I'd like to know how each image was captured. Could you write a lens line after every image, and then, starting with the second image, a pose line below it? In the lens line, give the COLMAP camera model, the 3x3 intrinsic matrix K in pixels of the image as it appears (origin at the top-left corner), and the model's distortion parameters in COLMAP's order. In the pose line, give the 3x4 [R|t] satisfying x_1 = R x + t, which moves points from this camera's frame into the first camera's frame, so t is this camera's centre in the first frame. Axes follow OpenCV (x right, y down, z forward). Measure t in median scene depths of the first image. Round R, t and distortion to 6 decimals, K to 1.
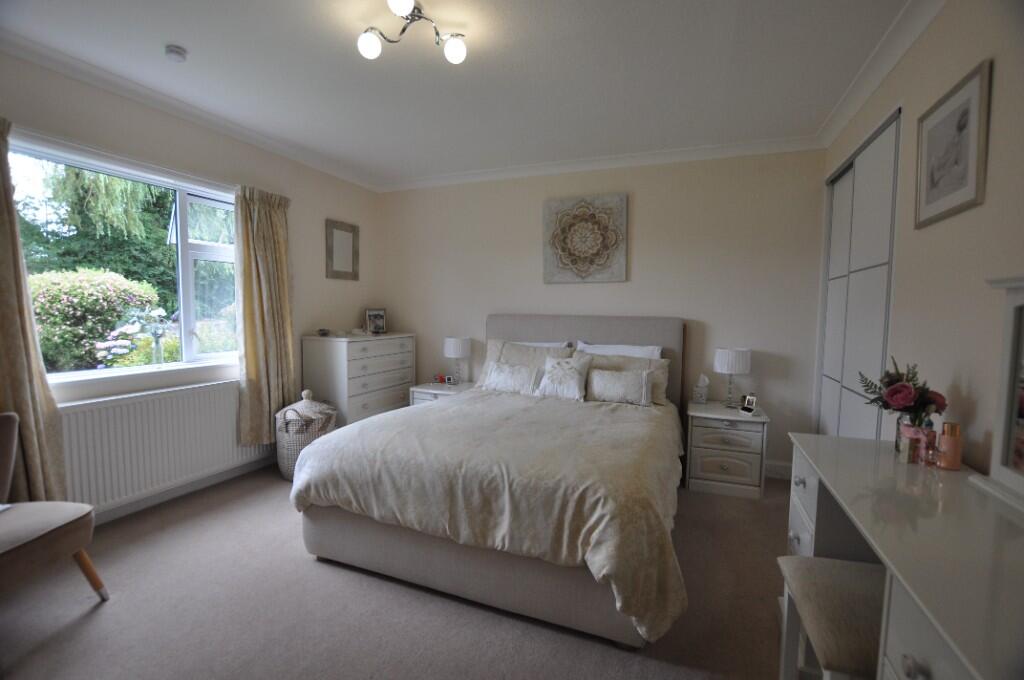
lens RADIAL K [[449.6, 0, 511.4], [0, 449.6, 343.9], [0, 0, 1]] dist [-0.037290, 0.006991]
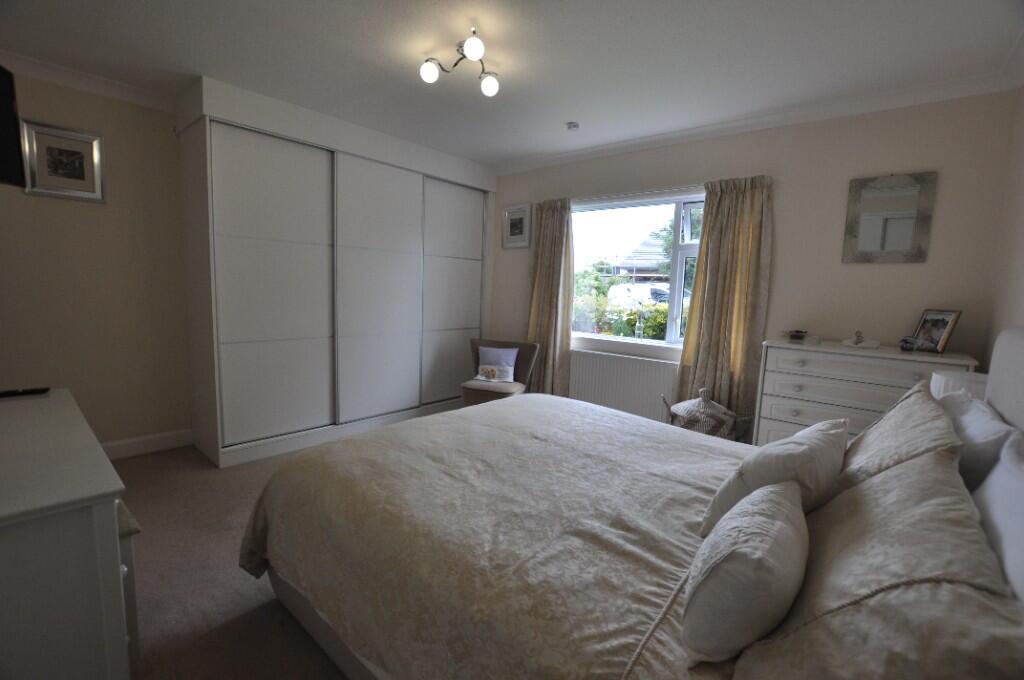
lens RADIAL K [[449.6, 0, 511.4], [0, 449.6, 343.9], [0, 0, 1]] dist [-0.037290, 0.006991]
pose [[-0.324561, 0.095066, -0.941075, 0.451259], [-0.111777, 0.984110, 0.137963, -0.058266], [0.939237, 0.149968, -0.308777, 0.748032]]
